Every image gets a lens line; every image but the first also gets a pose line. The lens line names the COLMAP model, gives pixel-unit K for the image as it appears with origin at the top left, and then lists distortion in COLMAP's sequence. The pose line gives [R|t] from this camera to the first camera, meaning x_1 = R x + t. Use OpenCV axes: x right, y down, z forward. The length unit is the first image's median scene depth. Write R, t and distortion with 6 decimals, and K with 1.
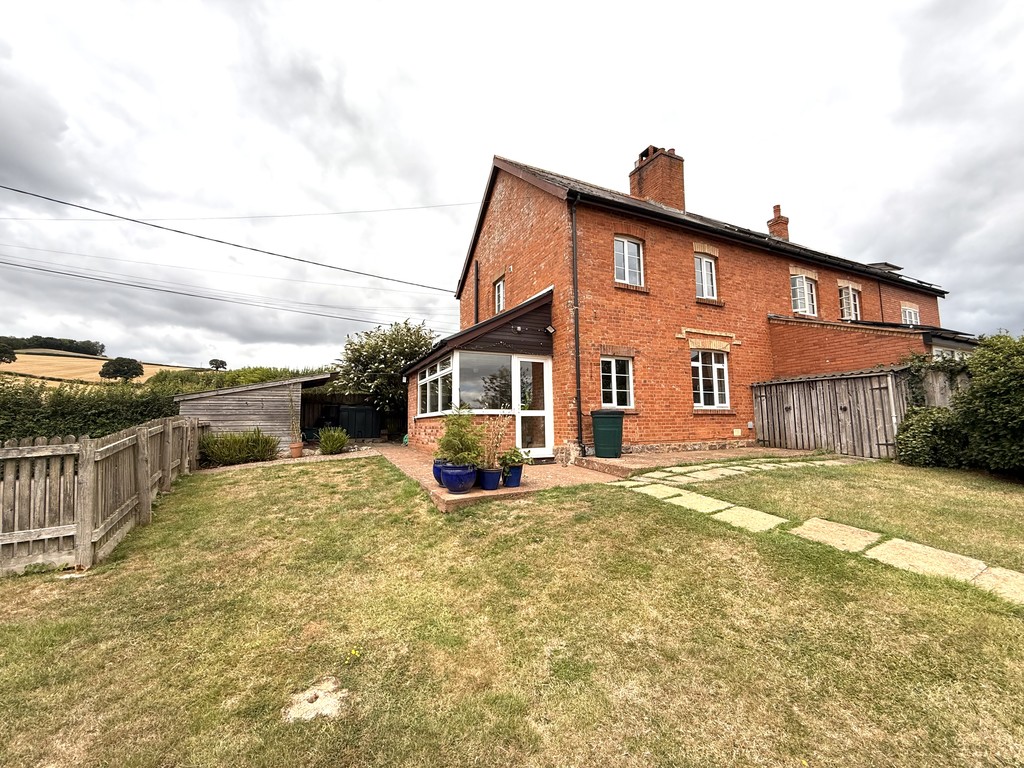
lens RADIAL K [[409.3, 0, 508.9], [0, 409.3, 383.4], [0, 0, 1]] dist [-0.002111, 0.000414]
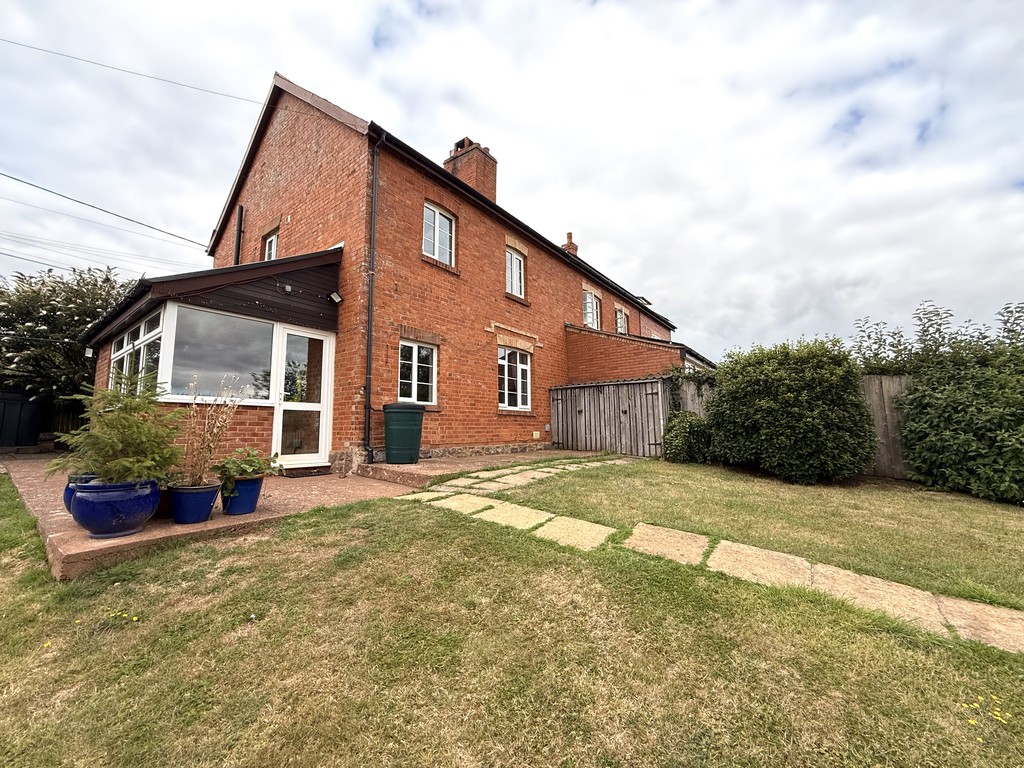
lens RADIAL K [[409.3, 0, 508.9], [0, 409.3, 383.4], [0, 0, 1]] dist [-0.002111, 0.000414]
pose [[0.887734, 0.058343, 0.456645, 0.049052], [-0.047258, 0.998246, -0.035670, 0.039577], [-0.457925, 0.010085, 0.888934, 0.176235]]
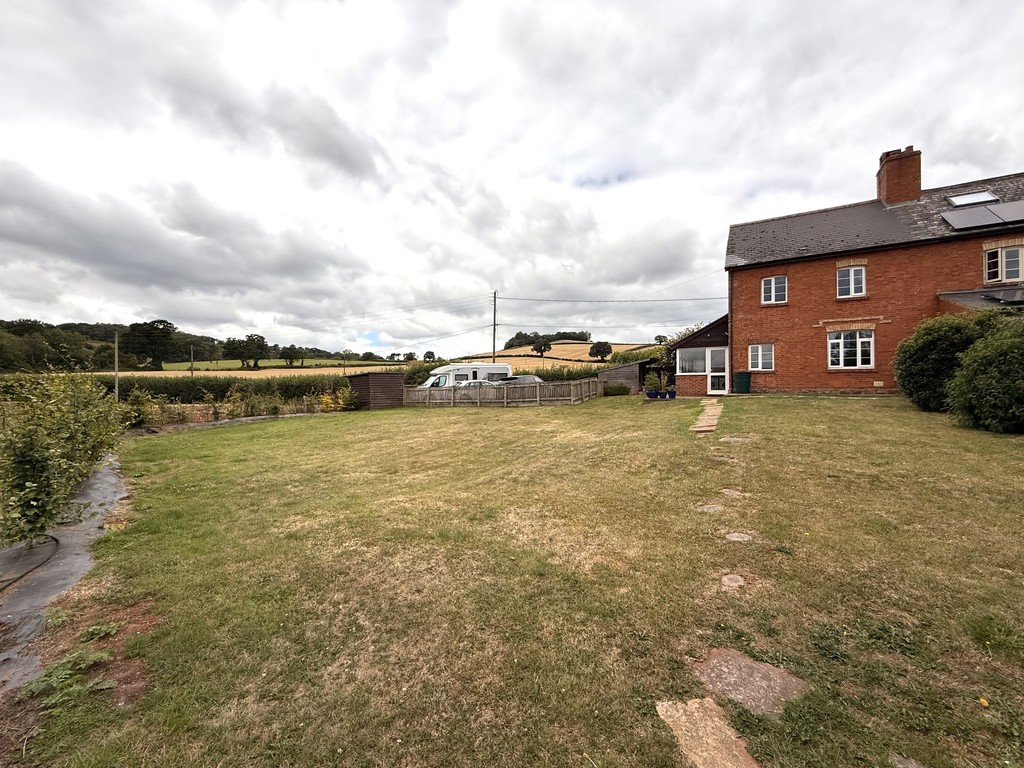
lens RADIAL K [[409.4, 0, 512.0], [0, 409.4, 384.0], [0, 0, 1]] dist [-0.001111, 0.000198]
pose [[0.559584, -0.002400, -0.828770, 1.203393], [0.069553, 0.996604, 0.044076, -0.043197], [0.825850, -0.082308, 0.557850, -1.064659]]
